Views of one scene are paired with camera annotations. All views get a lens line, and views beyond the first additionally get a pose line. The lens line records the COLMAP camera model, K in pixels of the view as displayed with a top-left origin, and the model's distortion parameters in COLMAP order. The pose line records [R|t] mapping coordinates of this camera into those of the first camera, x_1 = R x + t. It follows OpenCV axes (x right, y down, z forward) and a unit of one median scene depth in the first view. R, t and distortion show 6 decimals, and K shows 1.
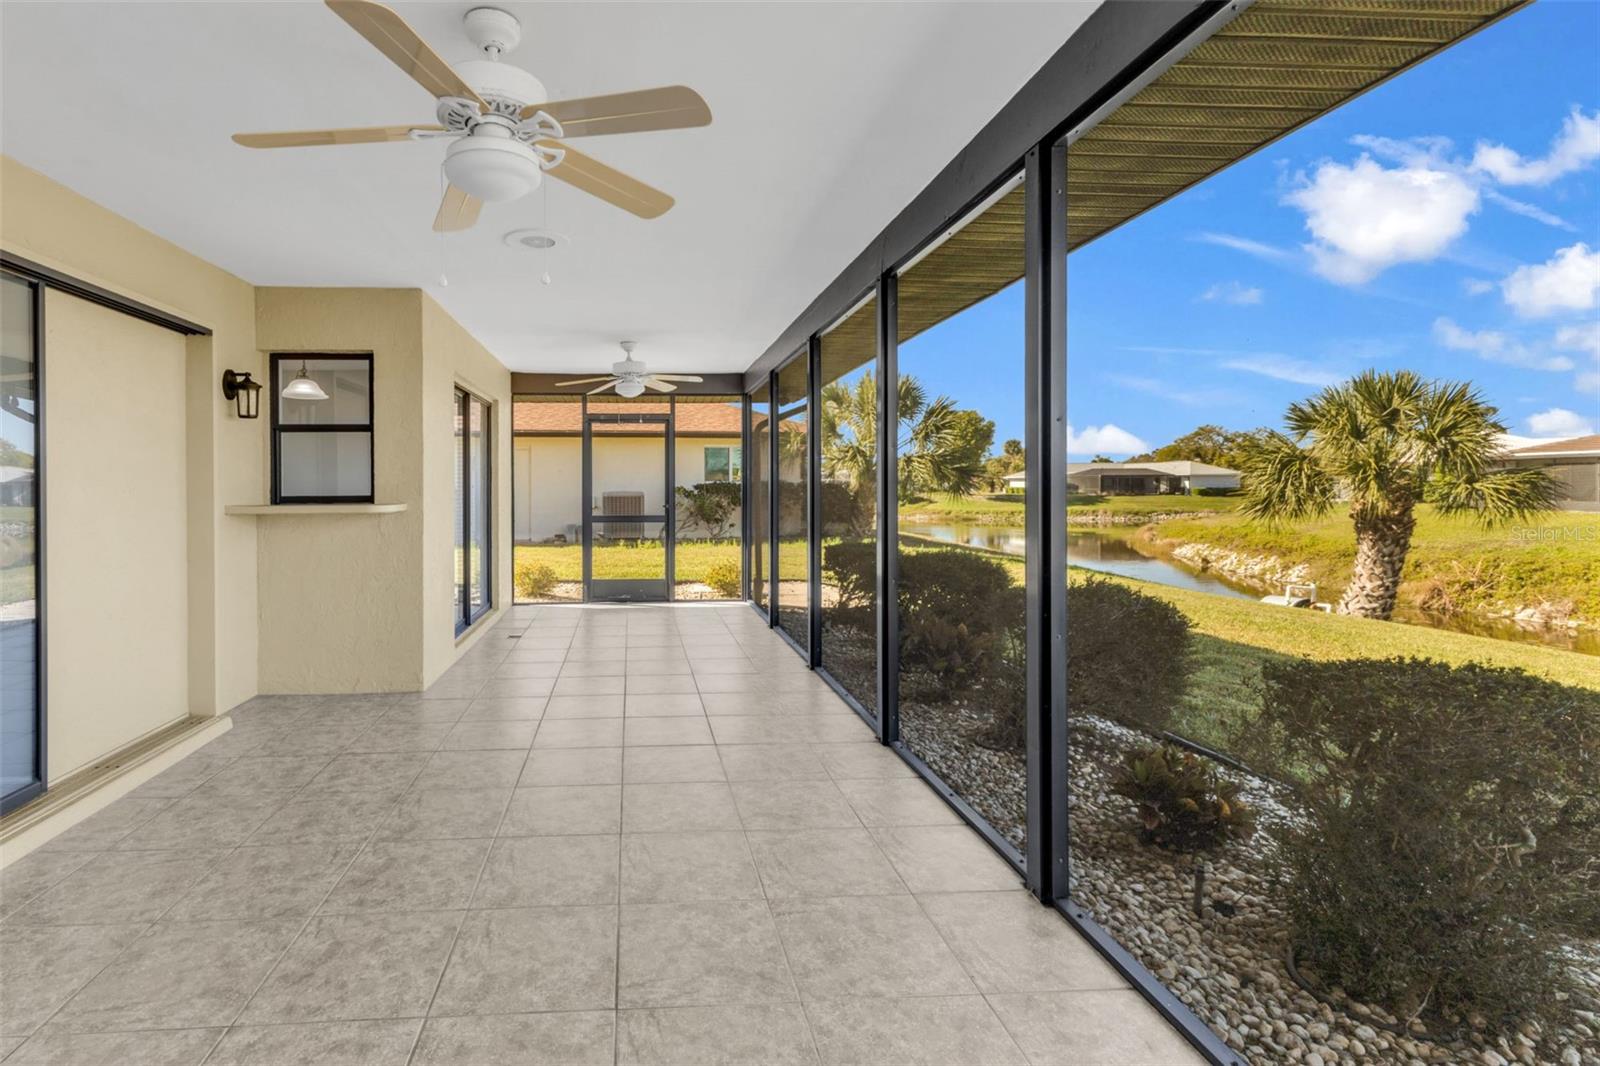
lens RADIAL K [[737.3, 0, 799.1], [0, 737.3, 503.6], [0, 0, 1]] dist [0.002945, 0.000203]
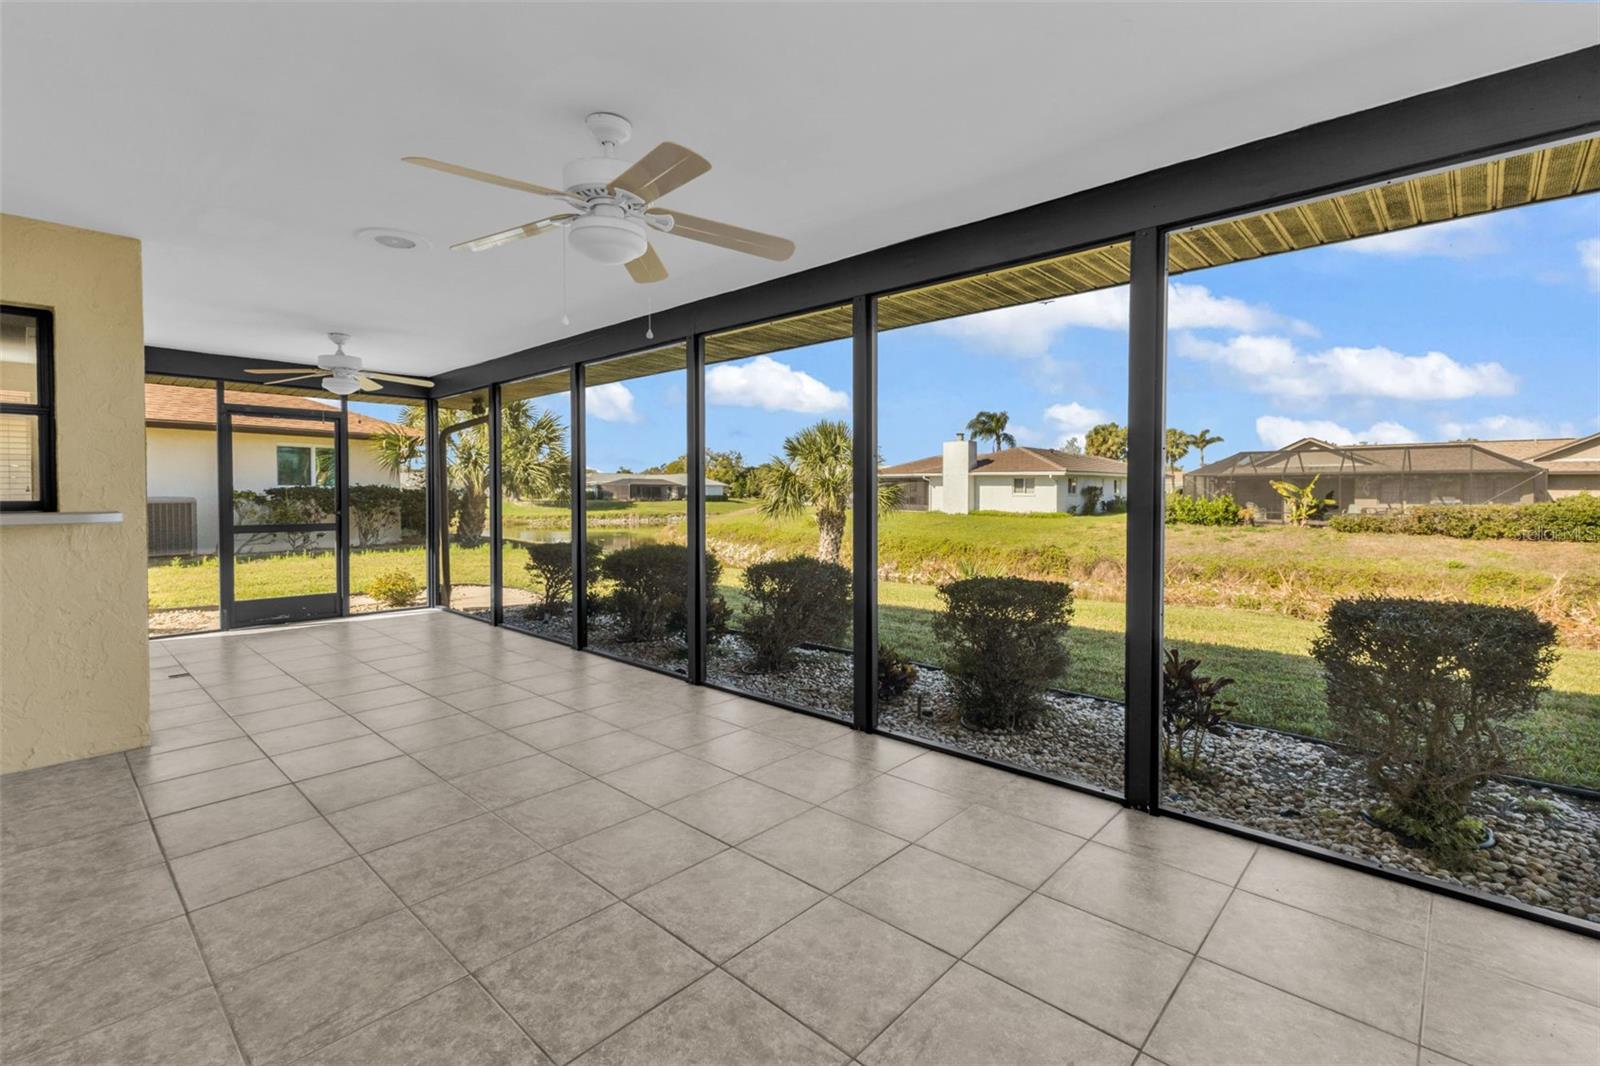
lens RADIAL K [[703.4, 0, 820.7], [0, 703.4, 505.7], [0, 0, 1]] dist [0.014168, 0.000131]
pose [[0.706105, -0.006766, 0.708075, -0.282027], [0.010849, 0.999940, -0.001265, 0.001701], [-0.708024, 0.008575, 0.706136, -0.031423]]
